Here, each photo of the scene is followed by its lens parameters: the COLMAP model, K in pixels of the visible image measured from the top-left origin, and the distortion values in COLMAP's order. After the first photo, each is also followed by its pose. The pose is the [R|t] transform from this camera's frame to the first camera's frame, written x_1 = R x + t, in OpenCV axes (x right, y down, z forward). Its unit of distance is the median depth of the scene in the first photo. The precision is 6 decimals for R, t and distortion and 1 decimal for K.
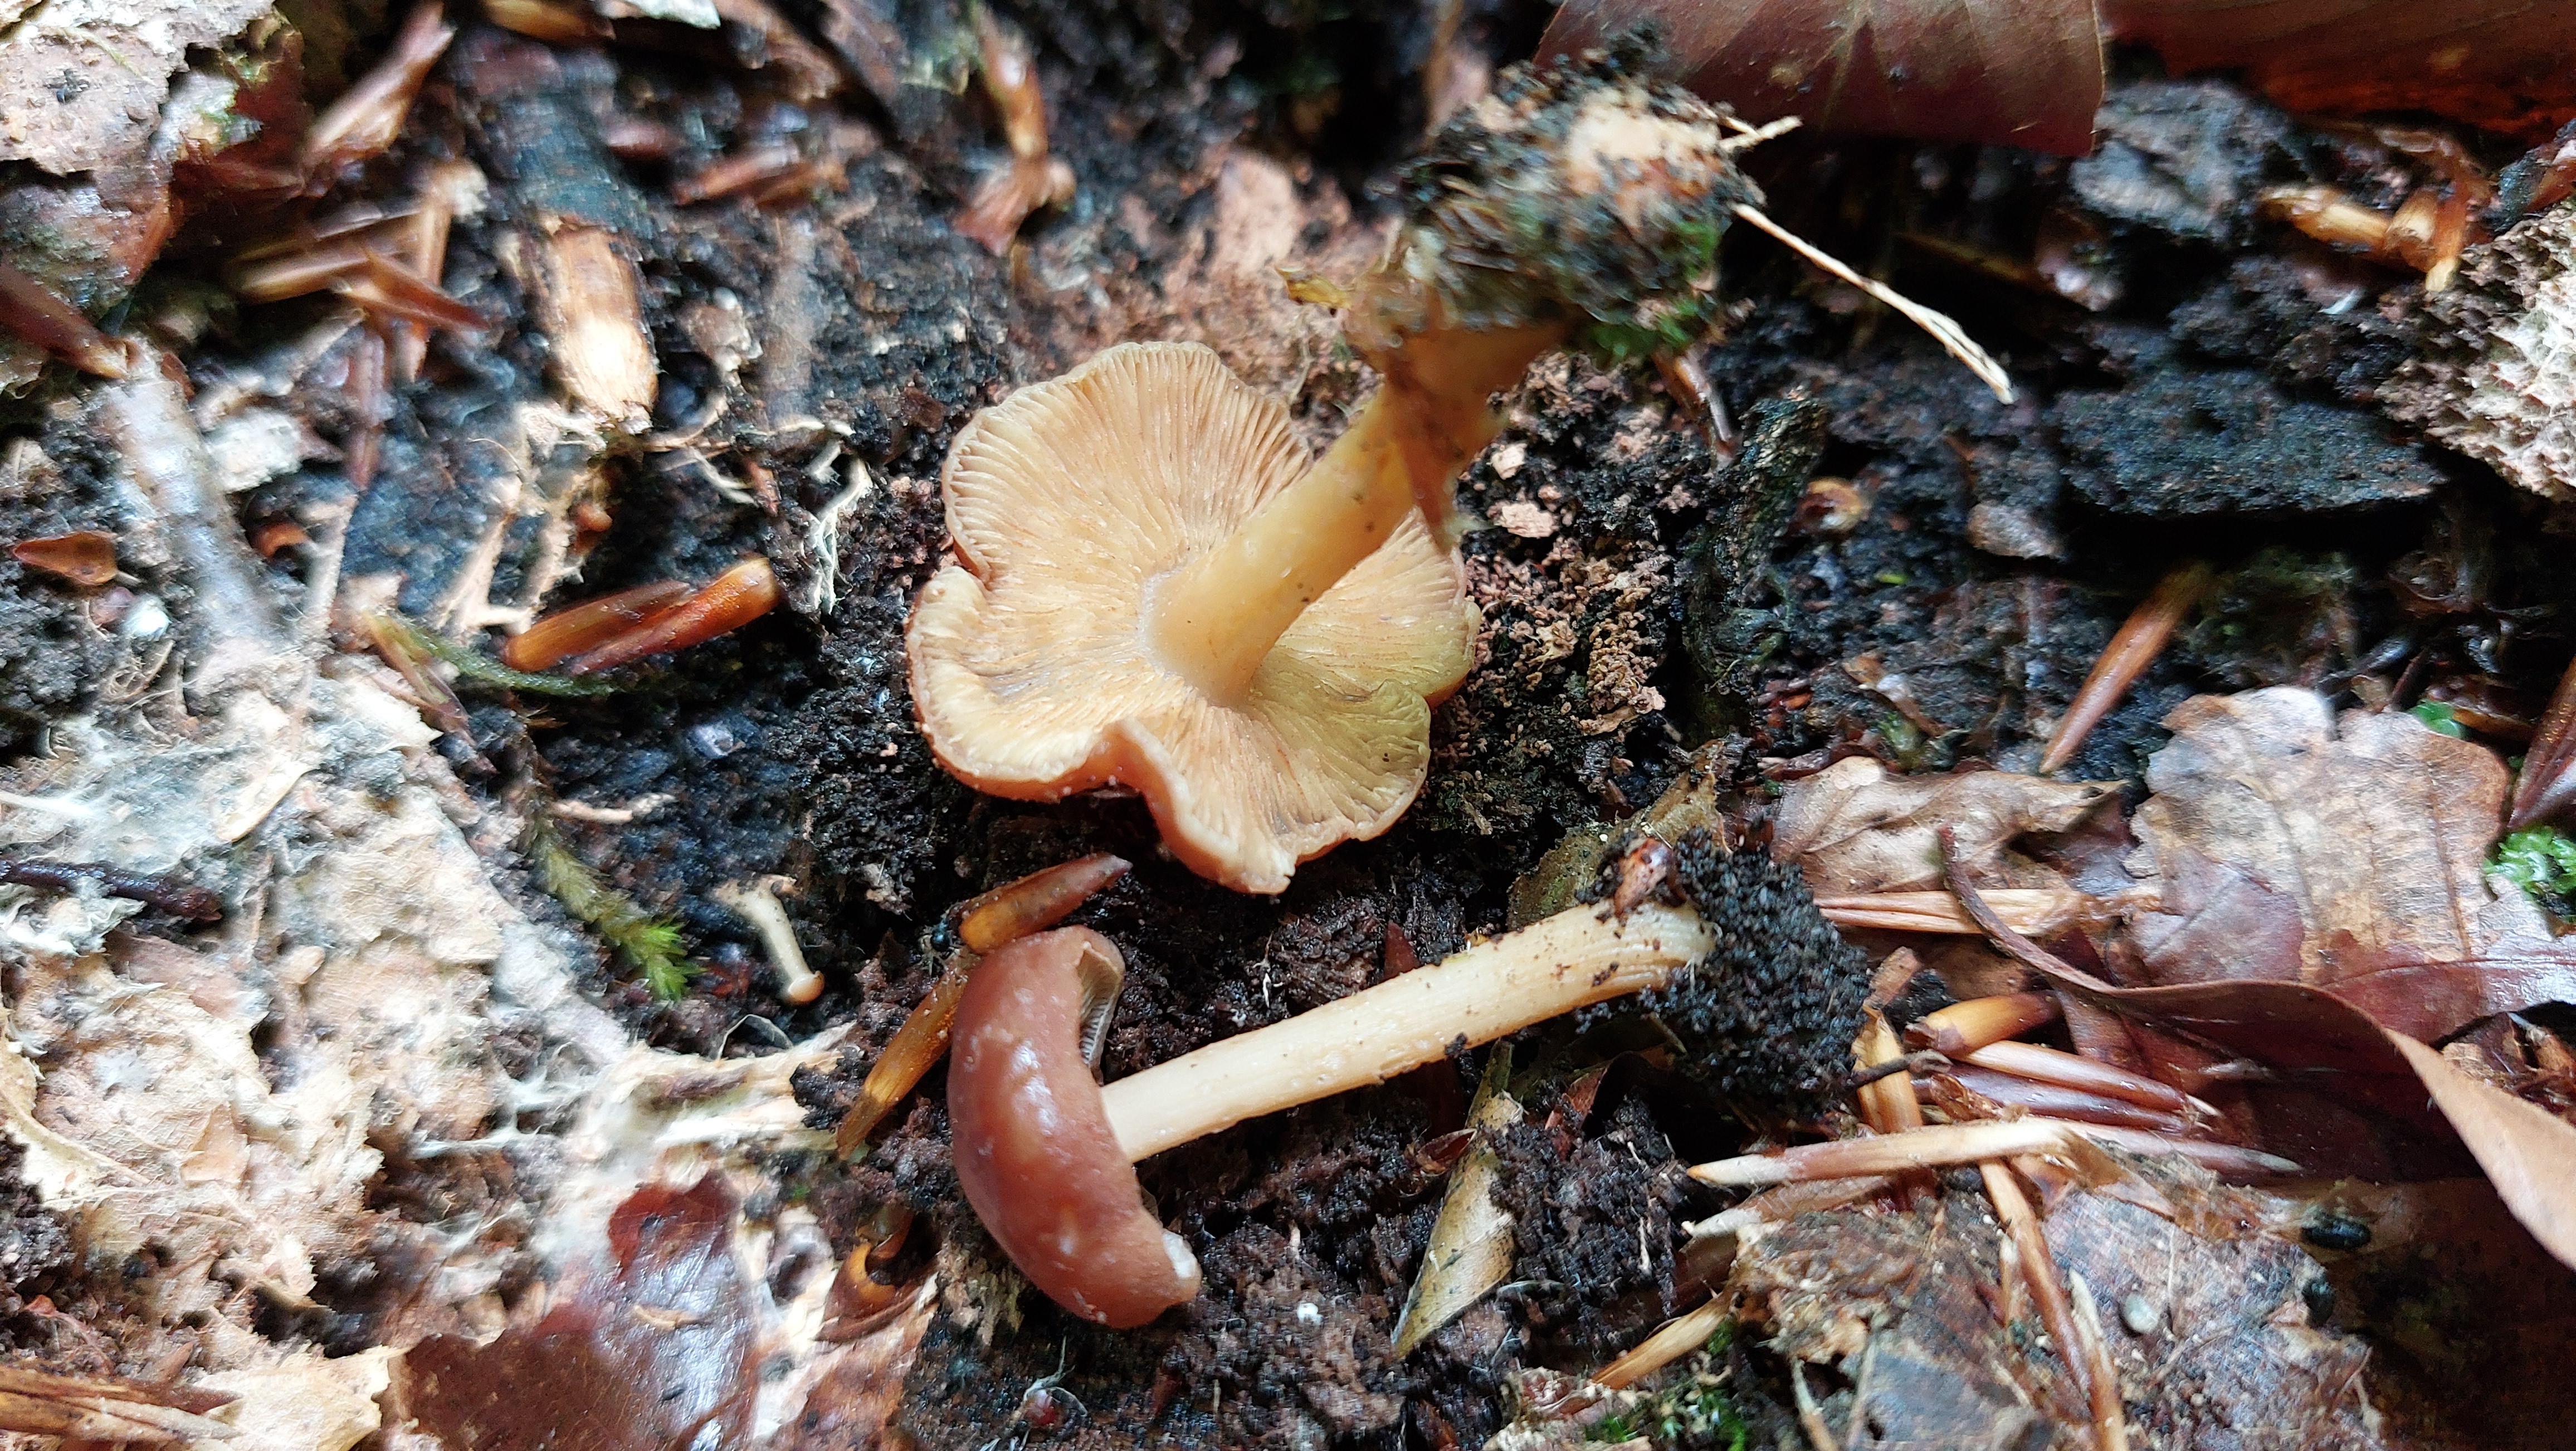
lens RADIAL K [[1515.0, 0, 1323.0], [0, 1515.0, 725.8], [0, 0, 1]] dist [0.049728, -0.068890]
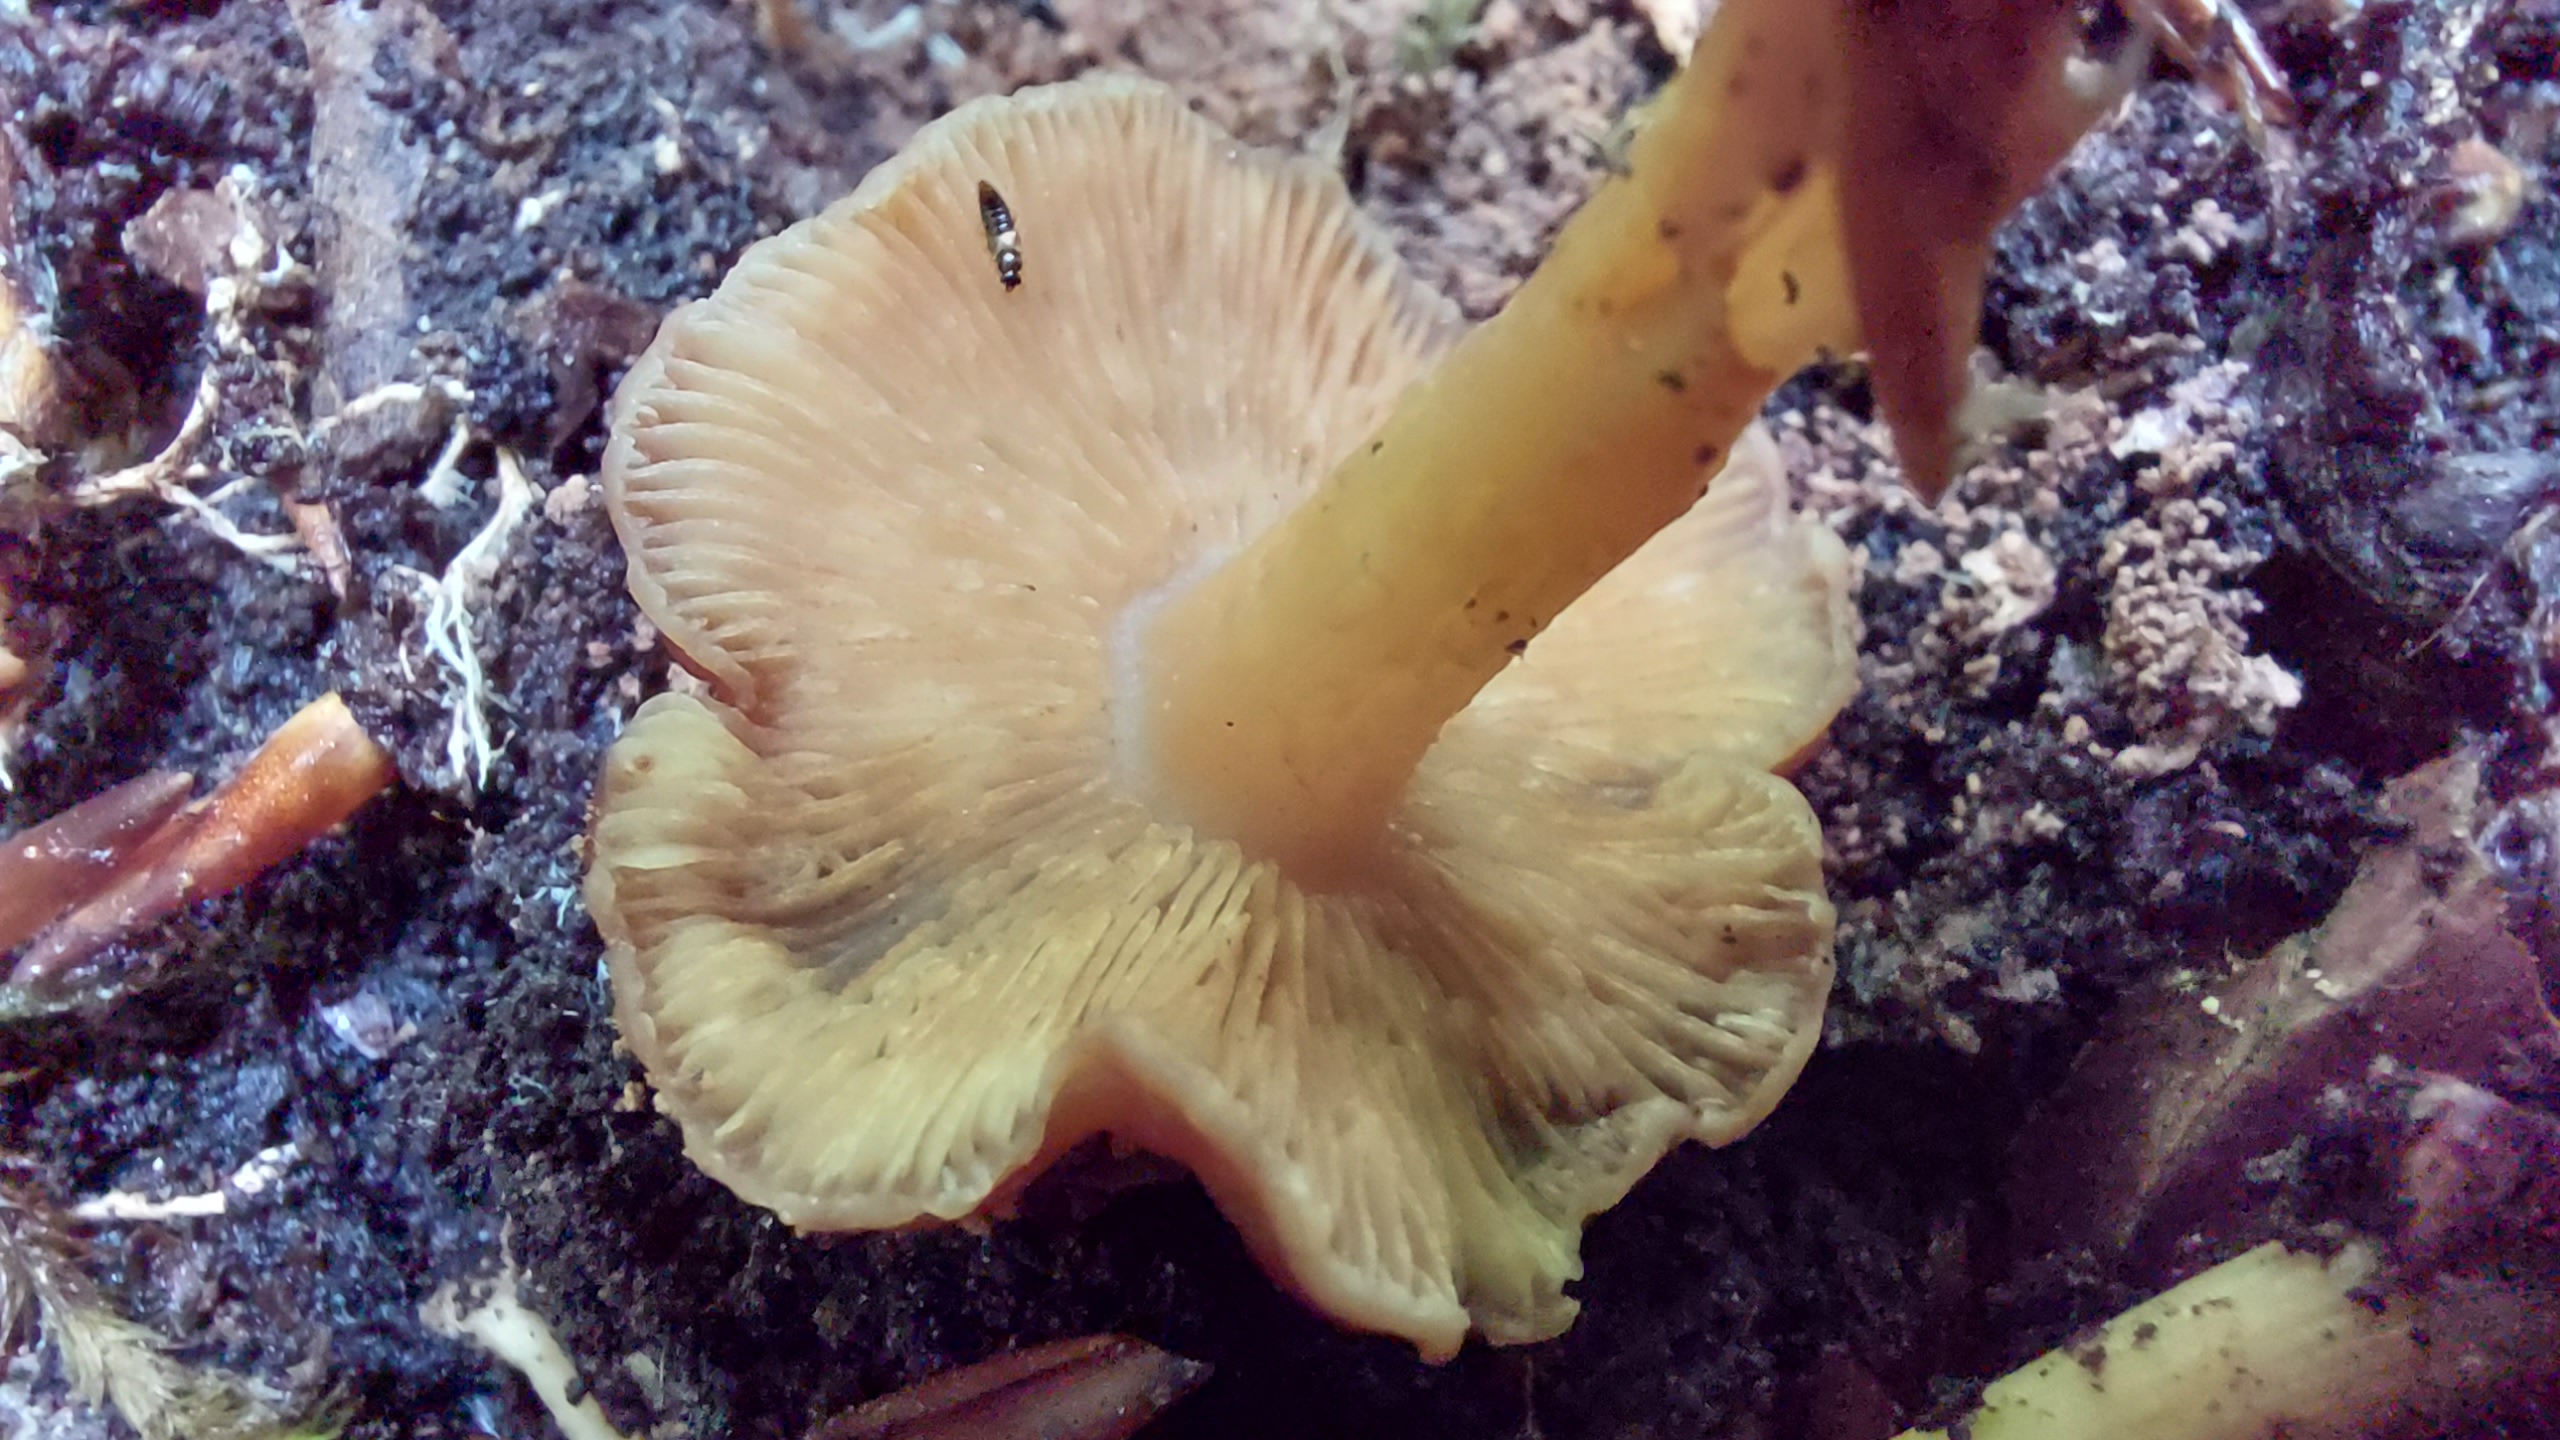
lens RADIAL K [[1912.9, 0, 1369.6], [0, 1912.9, 714.2], [0, 0, 1]] dist [-0.104917, 0.181168]
pose [[0.984592, -0.174109, -0.016245, -0.034124], [0.174812, 0.982339, 0.066722, -0.081511], [0.004341, -0.068533, 0.997639, 0.385596]]
